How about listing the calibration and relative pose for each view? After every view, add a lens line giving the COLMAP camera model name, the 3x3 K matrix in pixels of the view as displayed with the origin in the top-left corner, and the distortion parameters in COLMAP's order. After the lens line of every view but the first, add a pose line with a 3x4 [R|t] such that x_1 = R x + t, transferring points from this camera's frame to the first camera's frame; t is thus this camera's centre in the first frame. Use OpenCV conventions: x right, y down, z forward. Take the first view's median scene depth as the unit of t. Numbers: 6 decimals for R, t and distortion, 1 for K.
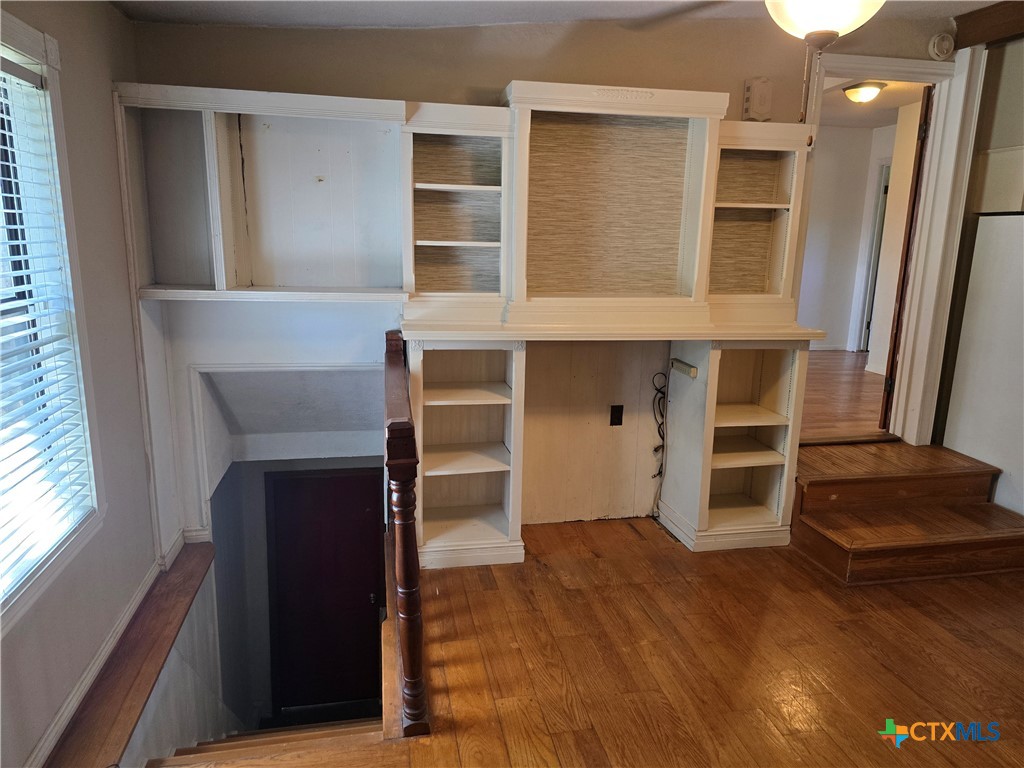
lens RADIAL K [[690.8, 0, 510.4], [0, 690.8, 385.1], [0, 0, 1]] dist [0.046285, -0.037465]
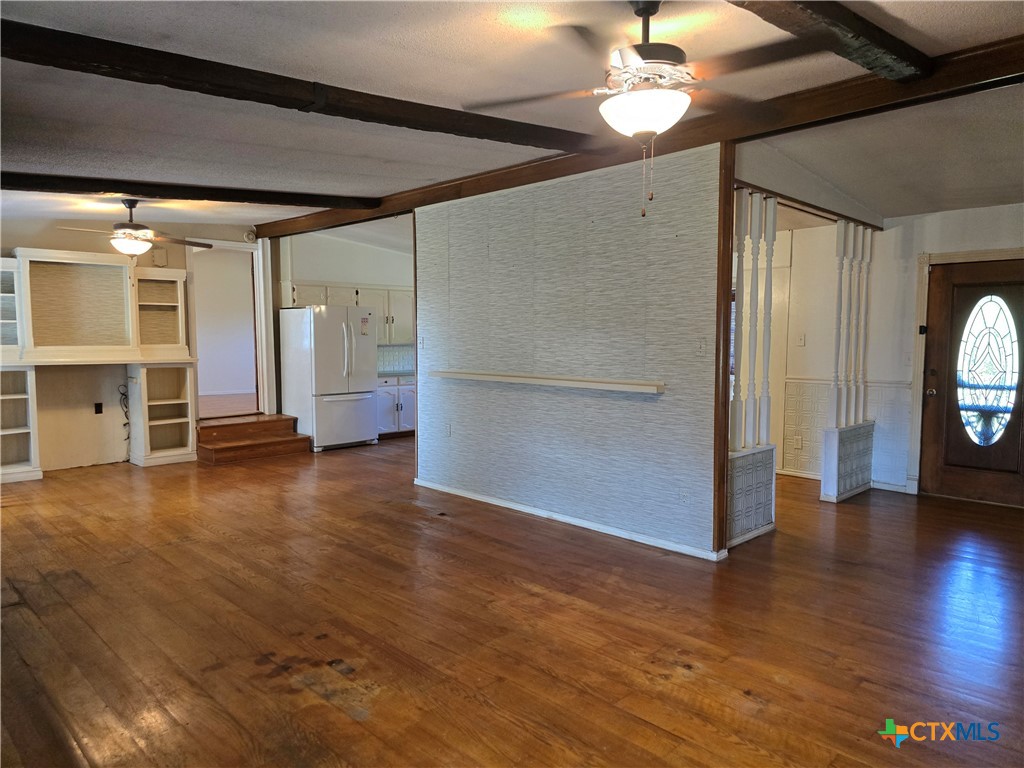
lens RADIAL K [[690.8, 0, 519.8], [0, 690.8, 382.6], [0, 0, 1]] dist [0.046285, -0.037465]
pose [[0.834367, -0.061071, 0.547816, 0.075719], [0.132709, 0.986866, -0.092110, 0.335739], [-0.534996, 0.149554, 0.831513, -1.379447]]
